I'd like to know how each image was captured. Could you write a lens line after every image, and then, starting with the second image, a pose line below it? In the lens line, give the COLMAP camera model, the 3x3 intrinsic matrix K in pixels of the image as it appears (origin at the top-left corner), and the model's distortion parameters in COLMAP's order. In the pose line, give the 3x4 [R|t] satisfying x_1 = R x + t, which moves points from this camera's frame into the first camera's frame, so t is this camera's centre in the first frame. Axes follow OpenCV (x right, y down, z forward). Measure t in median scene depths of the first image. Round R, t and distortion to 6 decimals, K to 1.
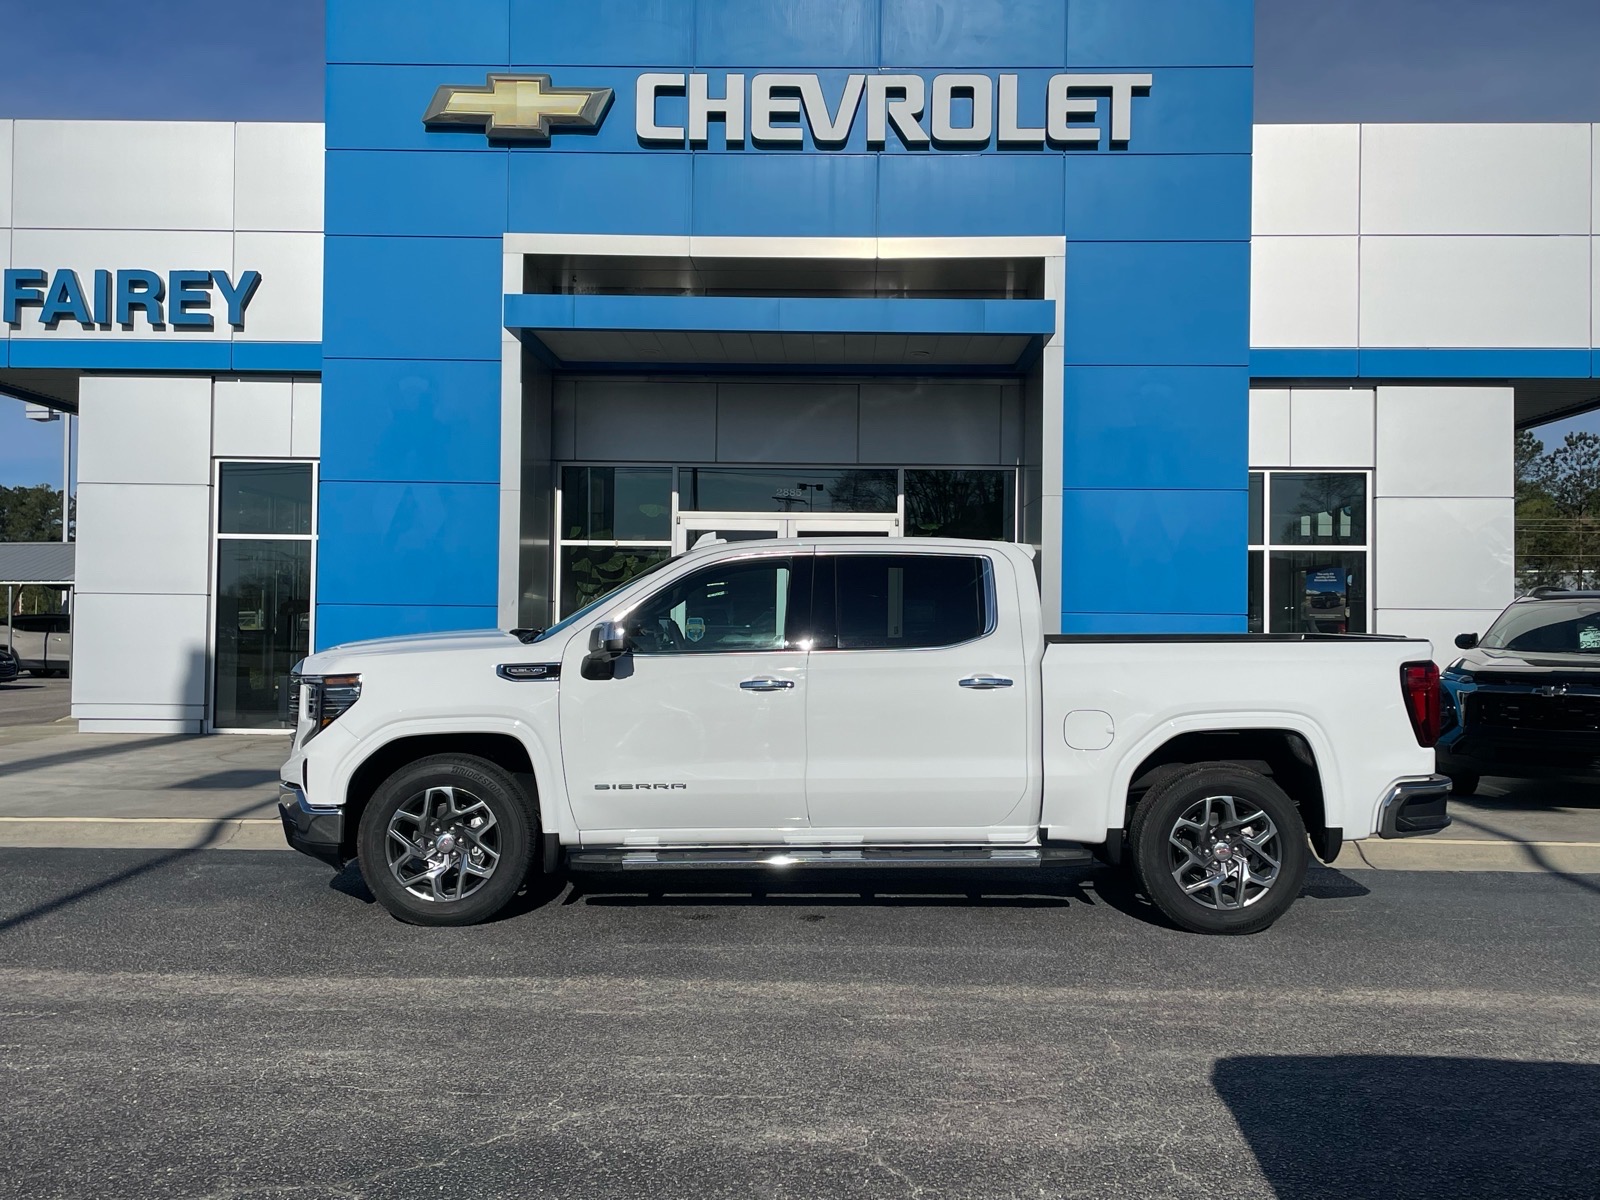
lens RADIAL K [[1588.0, 0, 802.1], [0, 1588.0, 600.9], [0, 0, 1]] dist [0.087106, 0.000000]
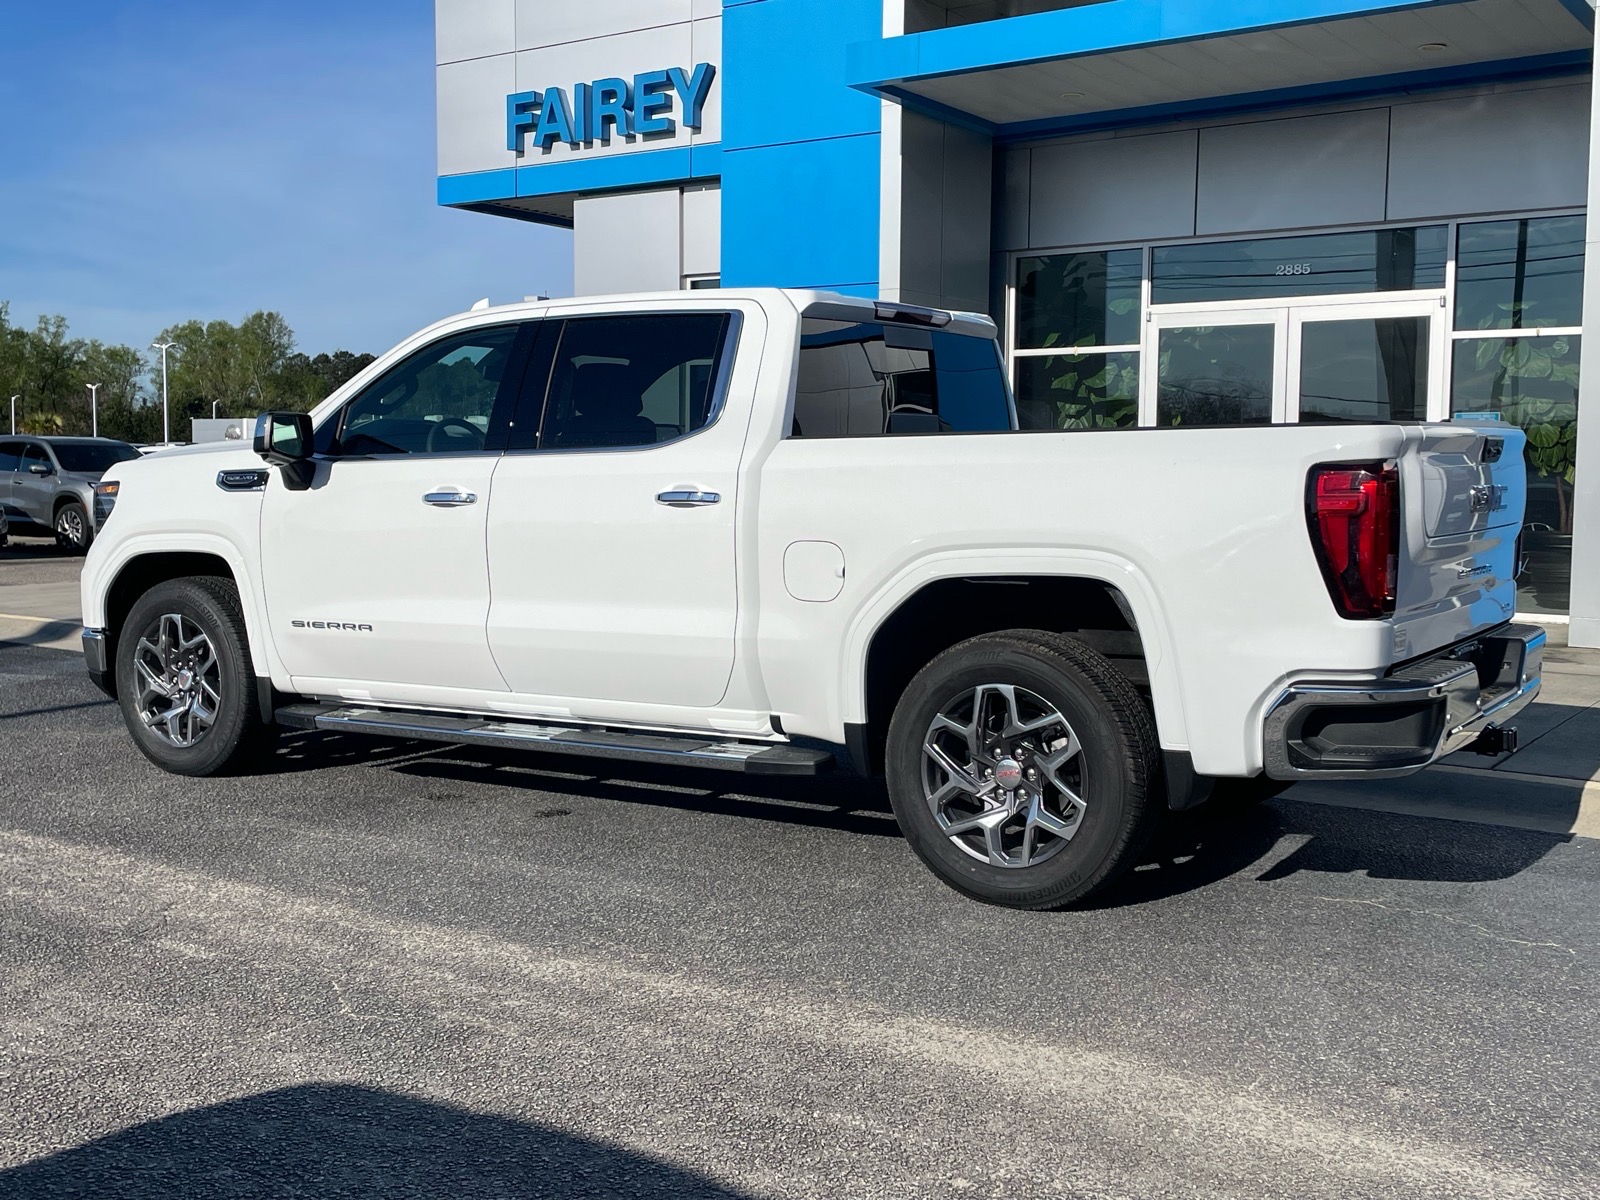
lens RADIAL K [[1740.2, 0, 800.3], [0, 1740.2, 598.3], [0, 0, 1]] dist [0.098256, 0.000000]
pose [[0.831856, 0.038623, -0.553645, 0.263667], [0.007637, 0.996684, 0.081005, 0.015855], [0.554938, -0.071613, 0.828803, 0.187704]]
